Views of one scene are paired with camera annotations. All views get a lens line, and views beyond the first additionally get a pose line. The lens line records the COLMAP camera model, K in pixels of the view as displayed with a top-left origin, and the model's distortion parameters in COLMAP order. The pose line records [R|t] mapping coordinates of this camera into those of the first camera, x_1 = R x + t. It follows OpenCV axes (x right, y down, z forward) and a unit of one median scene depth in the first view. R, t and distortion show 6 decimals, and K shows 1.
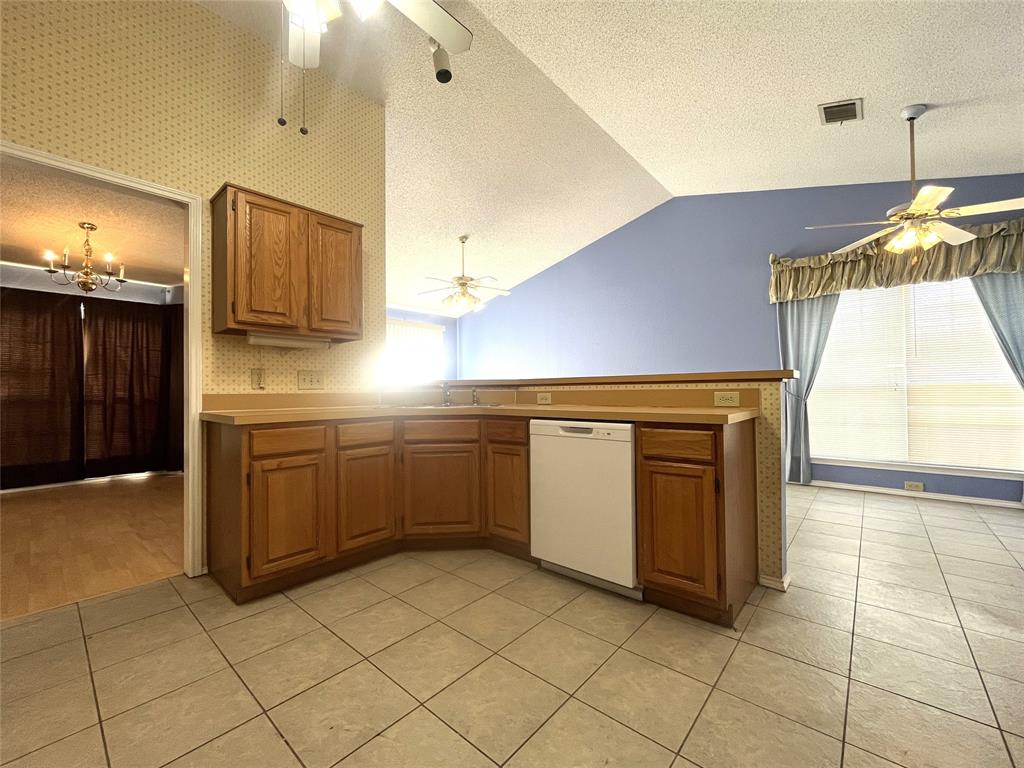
lens RADIAL K [[416.2, 0, 512.0], [0, 416.2, 384.0], [0, 0, 1]] dist [-0.002539, -0.000559]
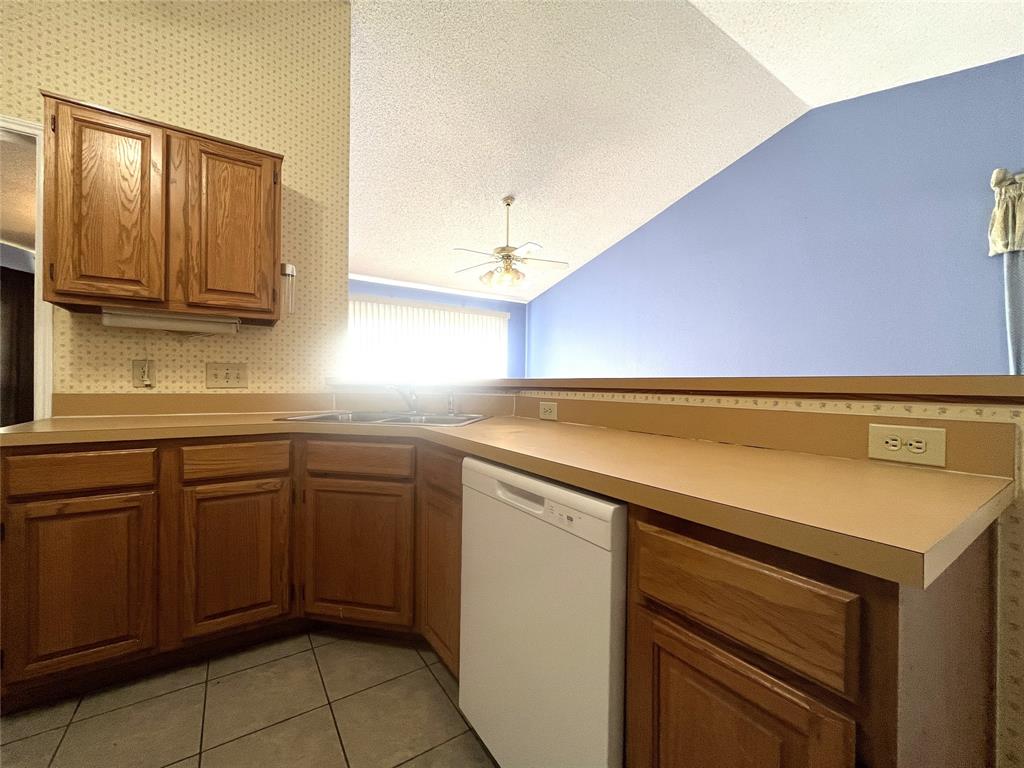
lens RADIAL K [[416.2, 0, 512.0], [0, 416.2, 384.0], [0, 0, 1]] dist [-0.002539, -0.000559]
pose [[0.965014, 0.021916, -0.261282, 0.223818], [-0.017307, 0.999652, 0.019928, -0.019970], [0.261628, -0.014708, 0.965057, 0.454817]]
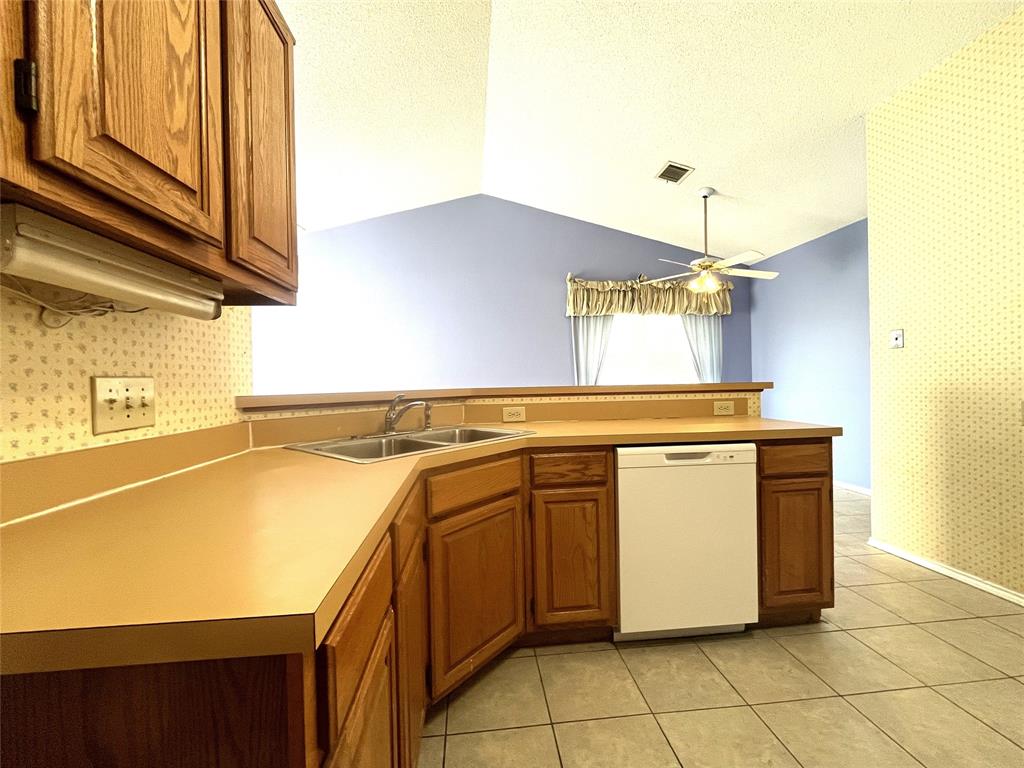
lens RADIAL K [[416.7, 0, 512.0], [0, 416.7, 384.0], [0, 0, 1]] dist [0.000147, -0.002903]
pose [[0.686546, -0.006409, 0.727058, -0.563254], [-0.000045, 0.999961, 0.008857, -0.031262], [-0.727086, -0.006113, 0.686519, 0.581954]]
